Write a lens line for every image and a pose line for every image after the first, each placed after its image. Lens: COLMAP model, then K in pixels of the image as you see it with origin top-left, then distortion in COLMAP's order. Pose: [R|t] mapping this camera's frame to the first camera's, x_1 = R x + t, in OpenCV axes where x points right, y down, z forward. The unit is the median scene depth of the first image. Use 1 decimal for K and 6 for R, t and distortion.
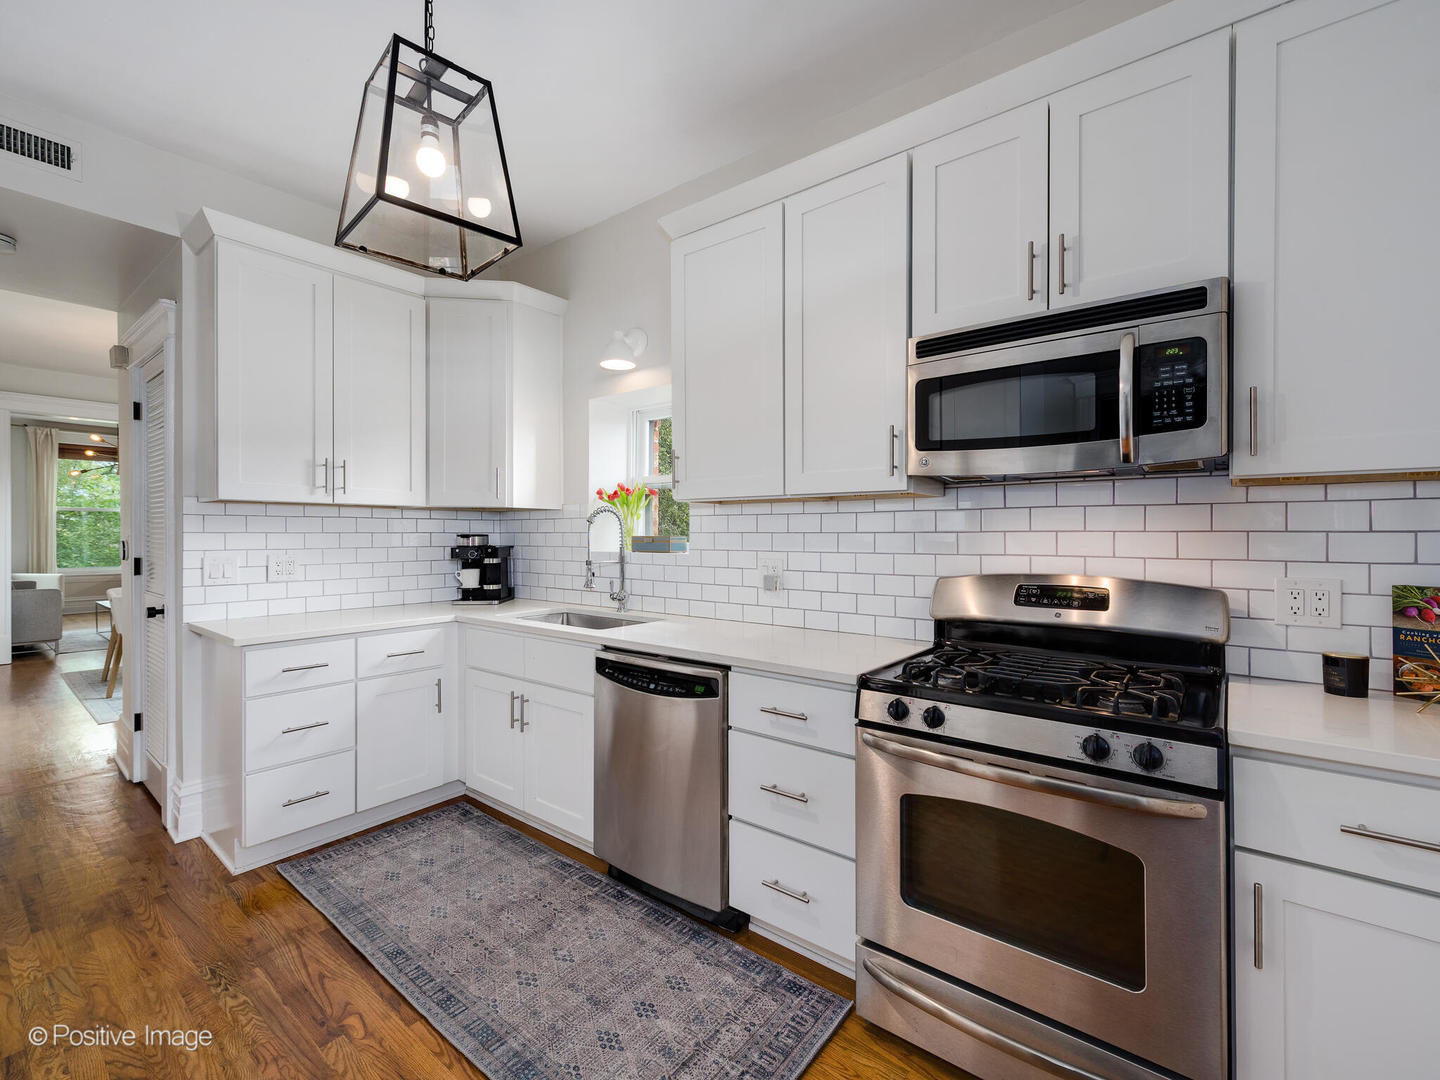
lens RADIAL K [[633.6, 0, 720.0], [0, 633.6, 540.0], [0, 0, 1]] dist [0.001669, 0.000144]
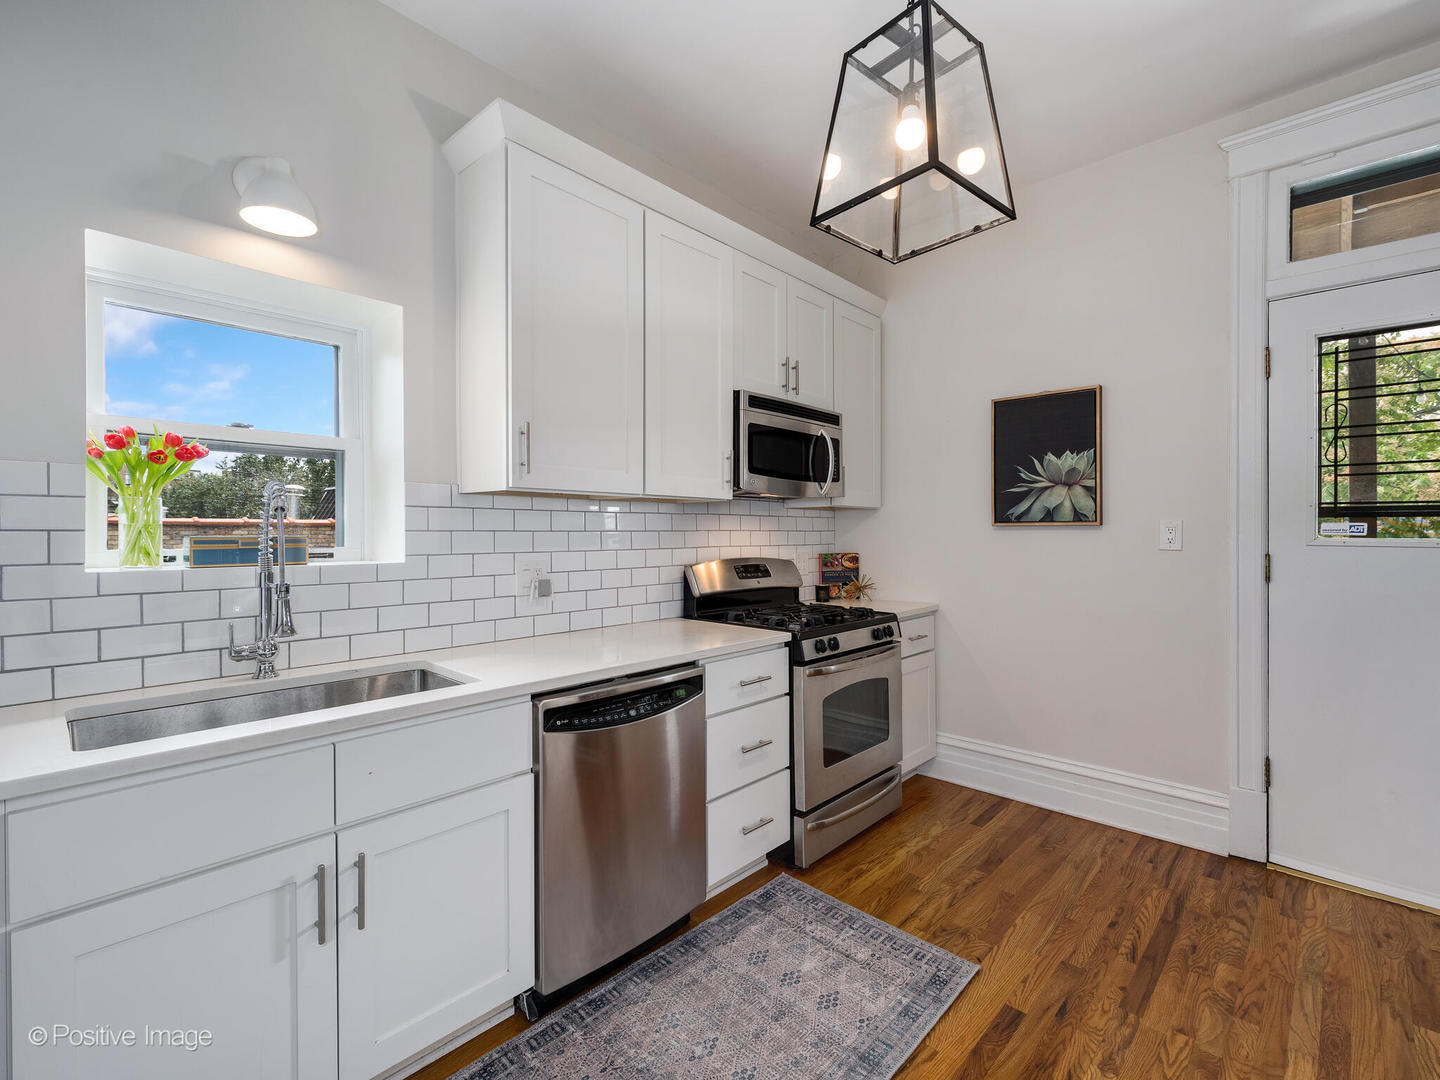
lens RADIAL K [[653.2, 0, 721.3], [0, 653.2, 537.0], [0, 0, 1]] dist [-0.001450, -0.000139]
pose [[0.081658, -0.008059, 0.996628, -0.979081], [0.011110, 0.999913, 0.007175, -0.008695], [-0.996599, 0.010487, 0.081740, 0.820874]]
